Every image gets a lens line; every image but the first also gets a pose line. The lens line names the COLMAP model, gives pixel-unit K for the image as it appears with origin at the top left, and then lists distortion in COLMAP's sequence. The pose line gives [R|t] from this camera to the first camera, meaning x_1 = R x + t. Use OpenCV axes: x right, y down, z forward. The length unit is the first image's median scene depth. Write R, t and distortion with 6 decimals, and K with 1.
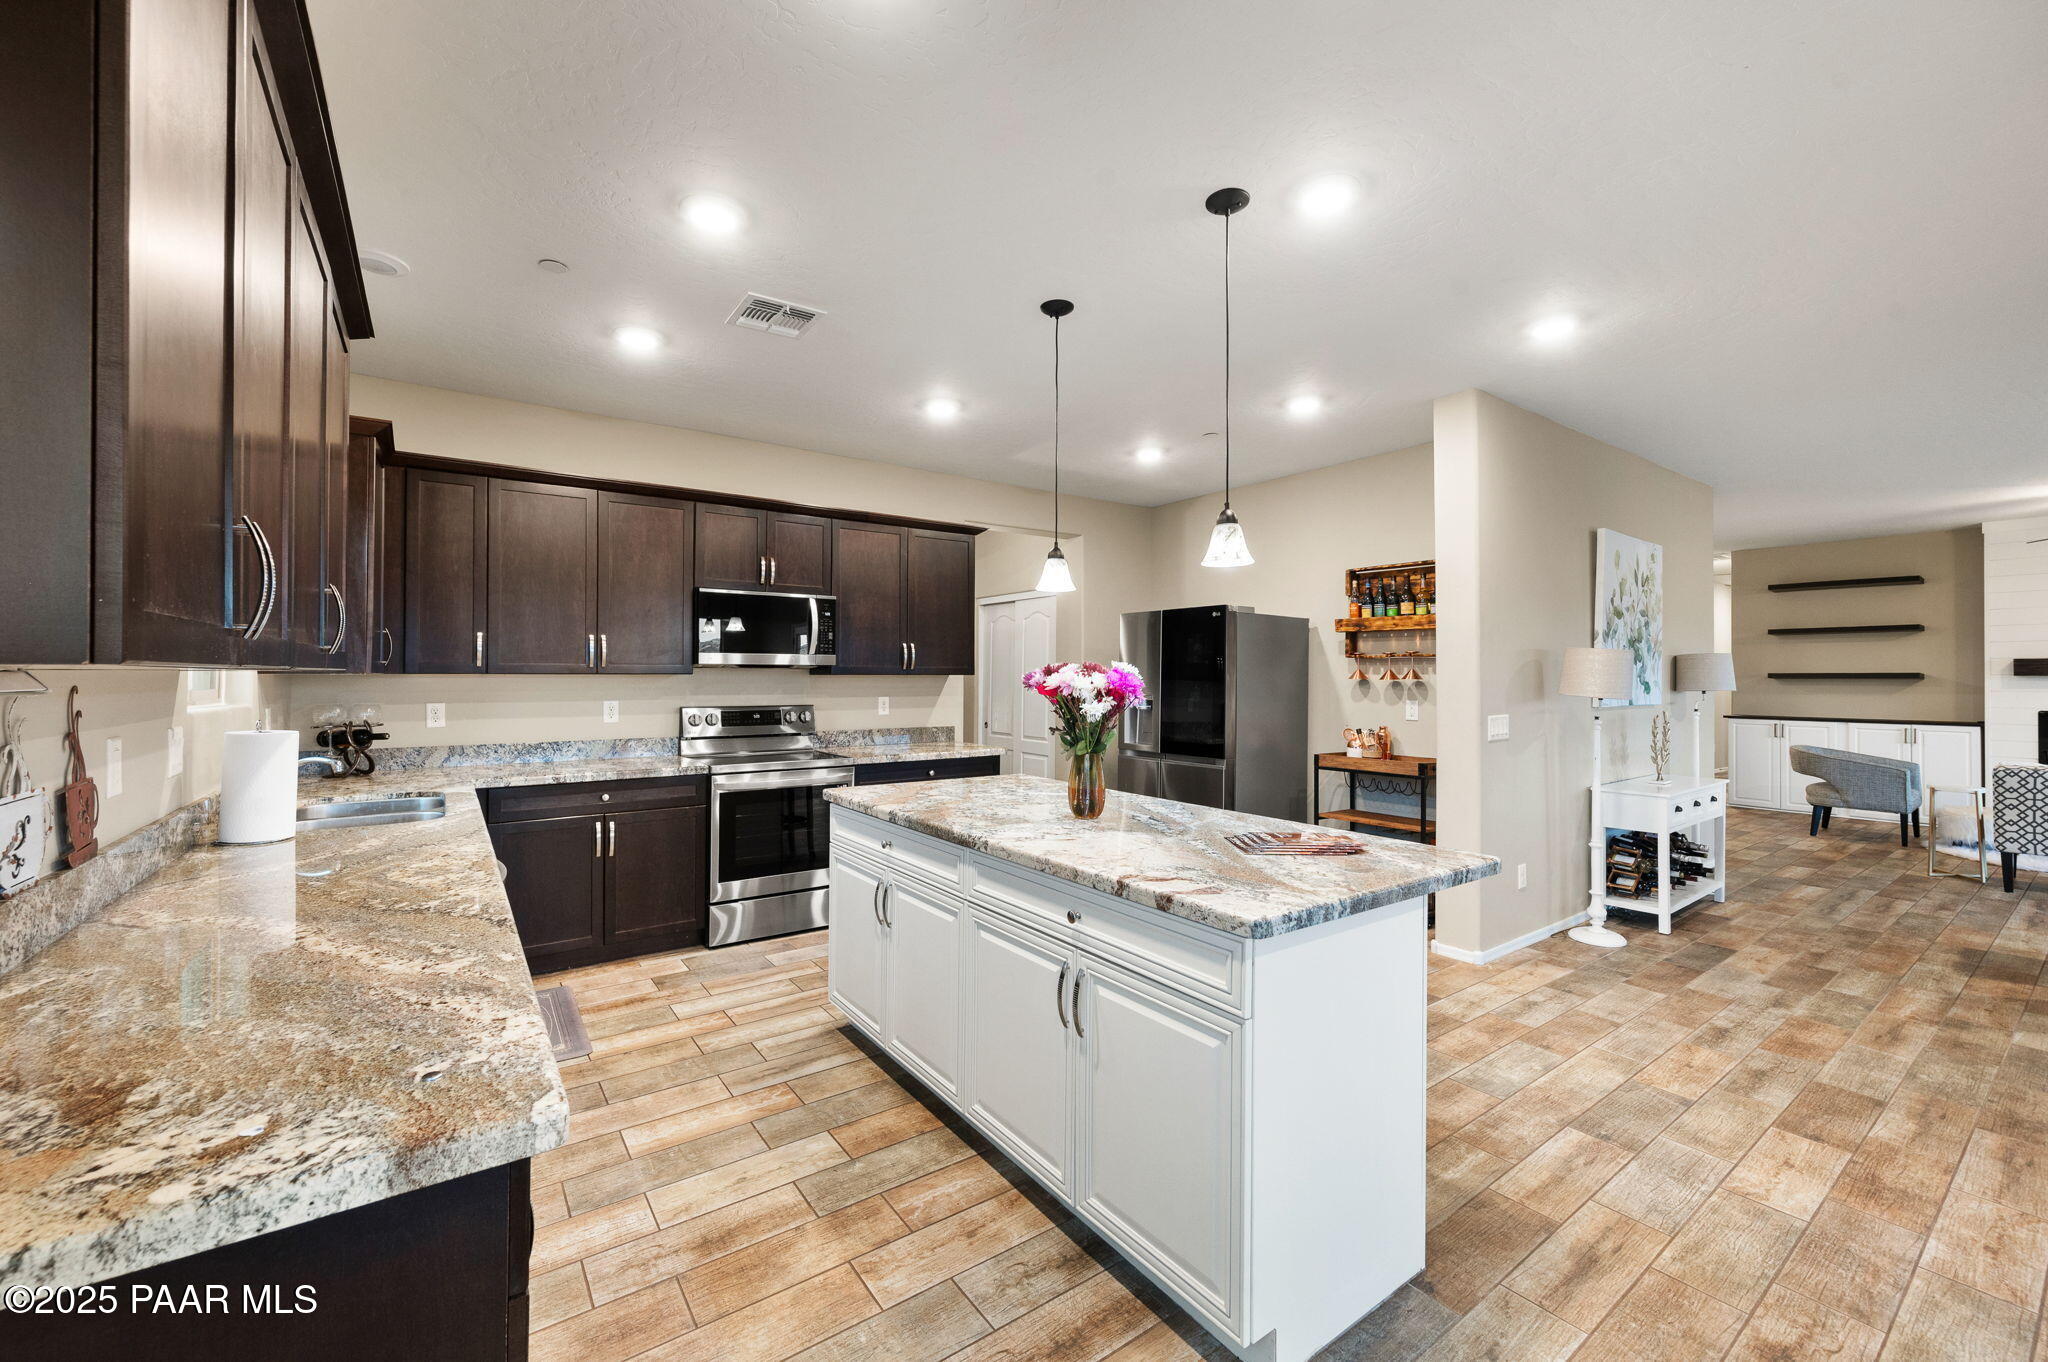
lens RADIAL K [[811.0, 0, 1013.2], [0, 811.0, 679.0], [0, 0, 1]] dist [0.002436, 0.000166]
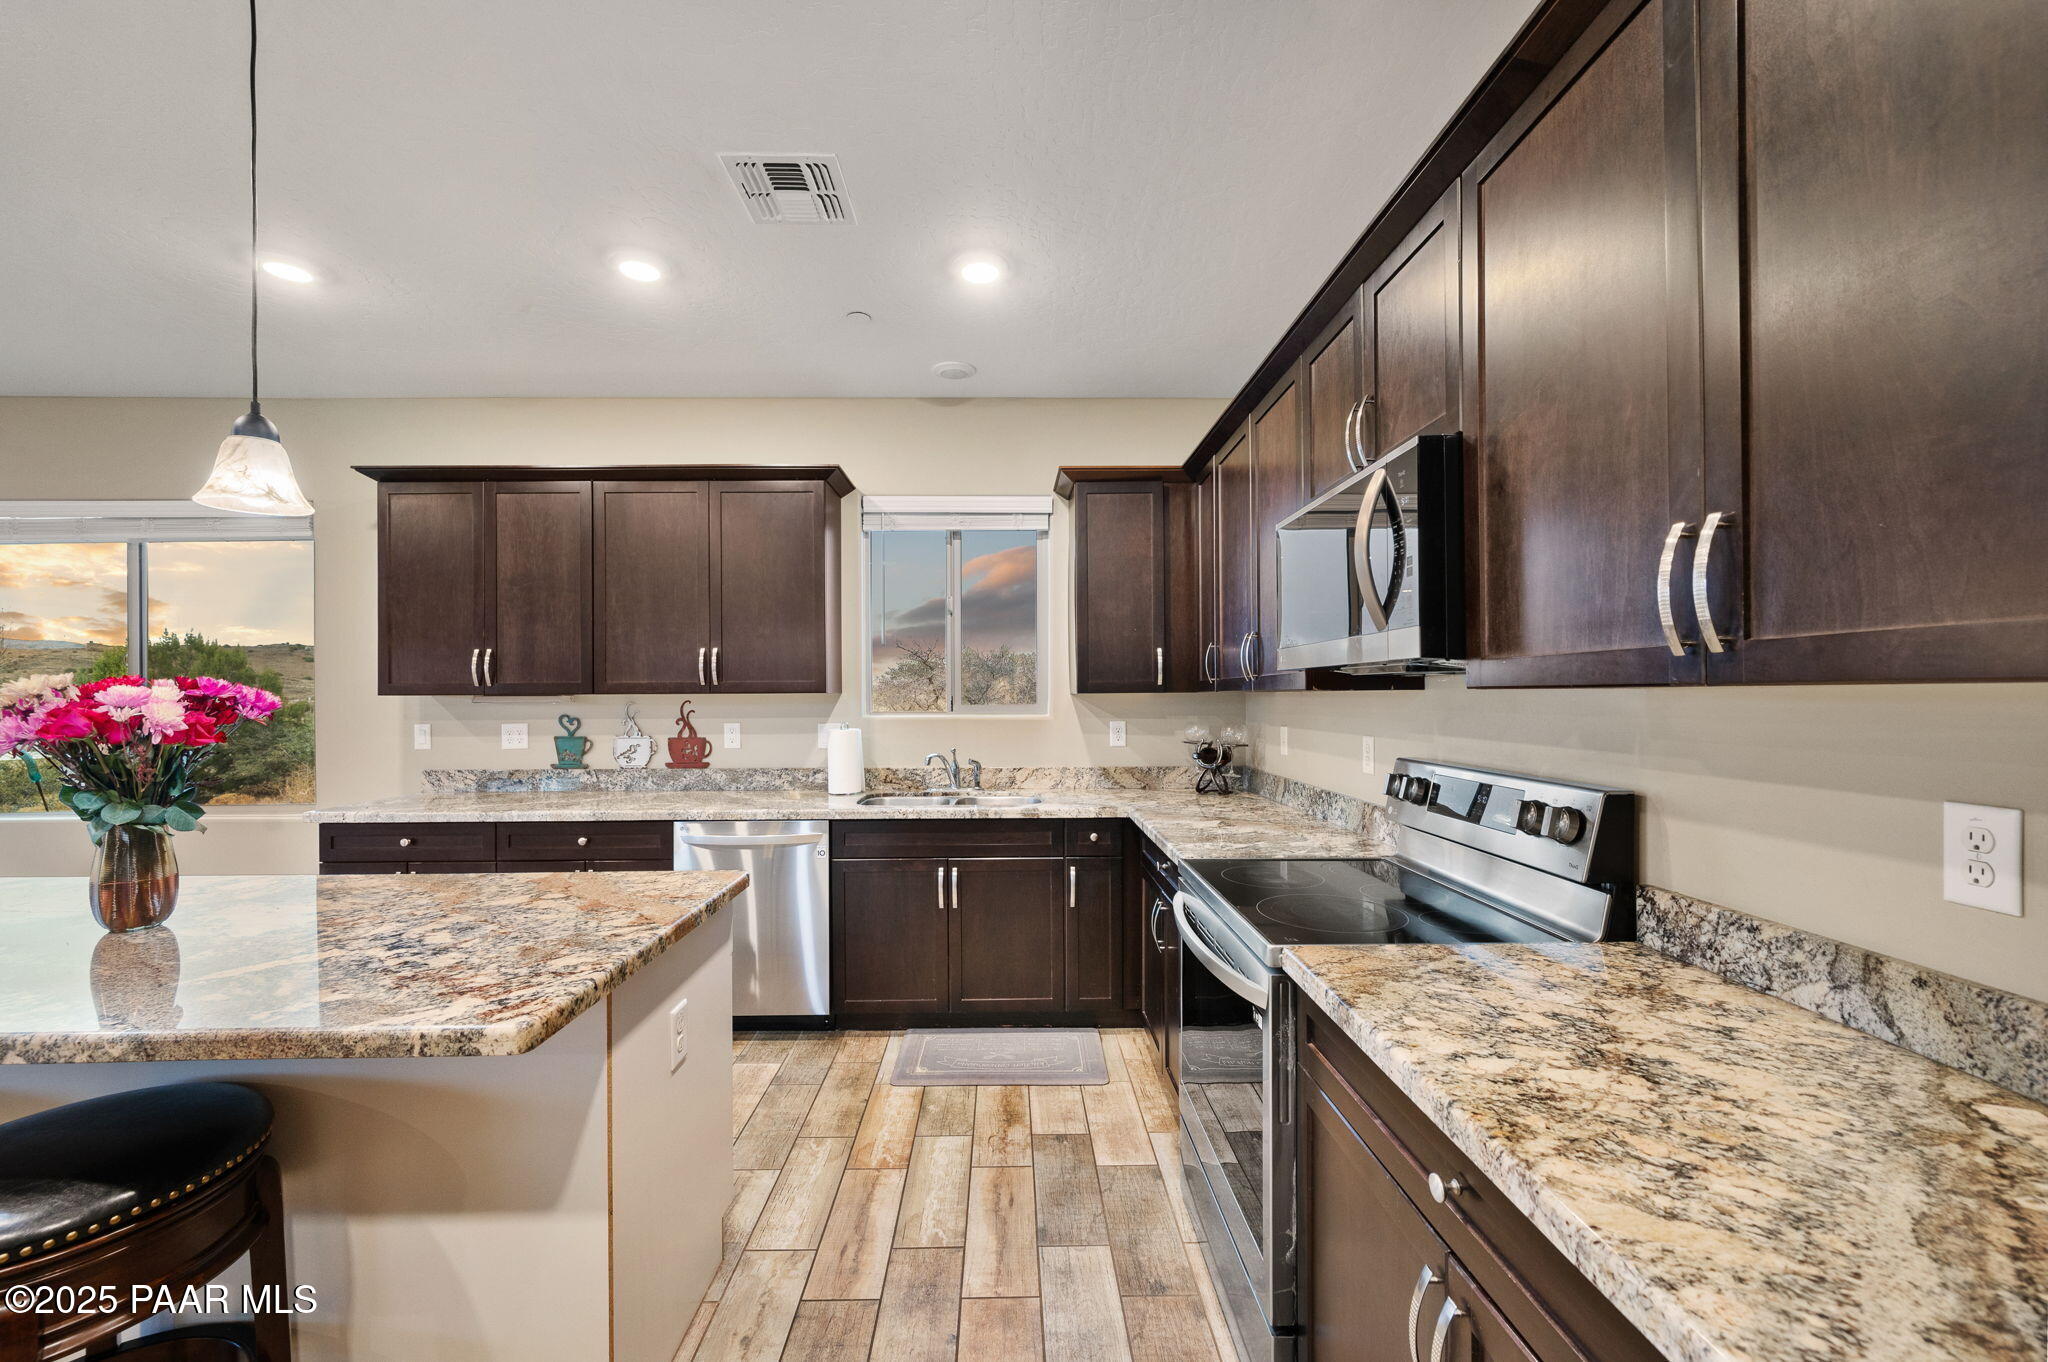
lens RADIAL K [[811.0, 0, 1013.2], [0, 811.0, 679.0], [0, 0, 1]] dist [0.002436, 0.000166]
pose [[-0.567559, -0.017666, -0.823143, 0.126774], [-0.002173, 0.999798, -0.019959, -0.002767], [0.823330, -0.009539, -0.567483, 1.043473]]
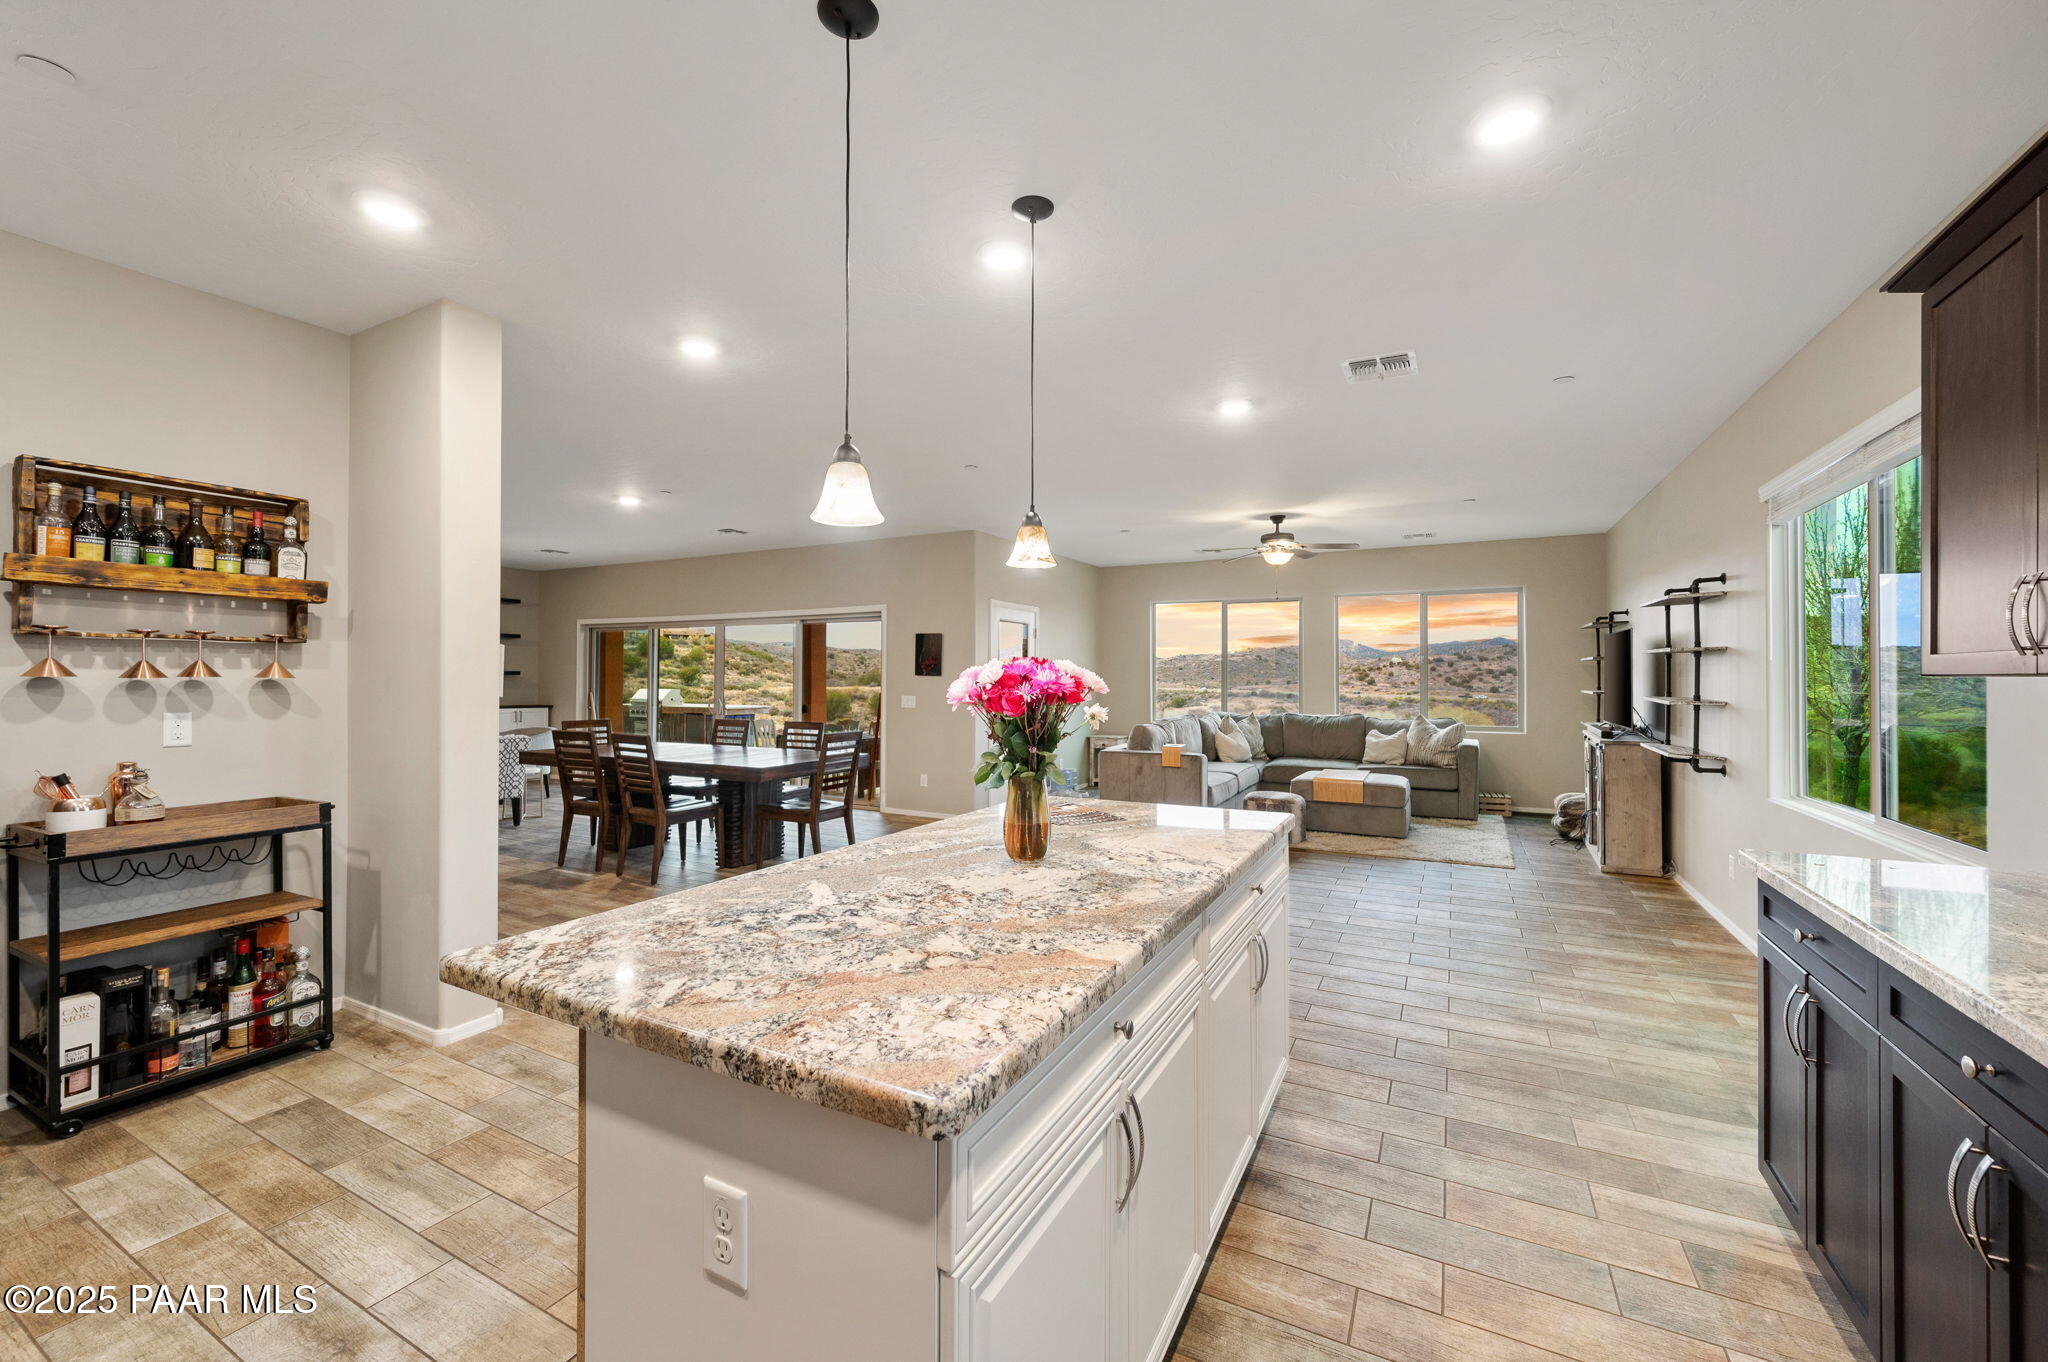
lens RADIAL K [[811.0, 0, 1013.2], [0, 811.0, 679.0], [0, 0, 1]] dist [0.002436, 0.000166]
pose [[-0.442829, -0.006907, 0.896580, -0.323288], [0.000045, 0.999970, 0.007726, -0.002777], [-0.896606, 0.003462, -0.442815, 0.738705]]
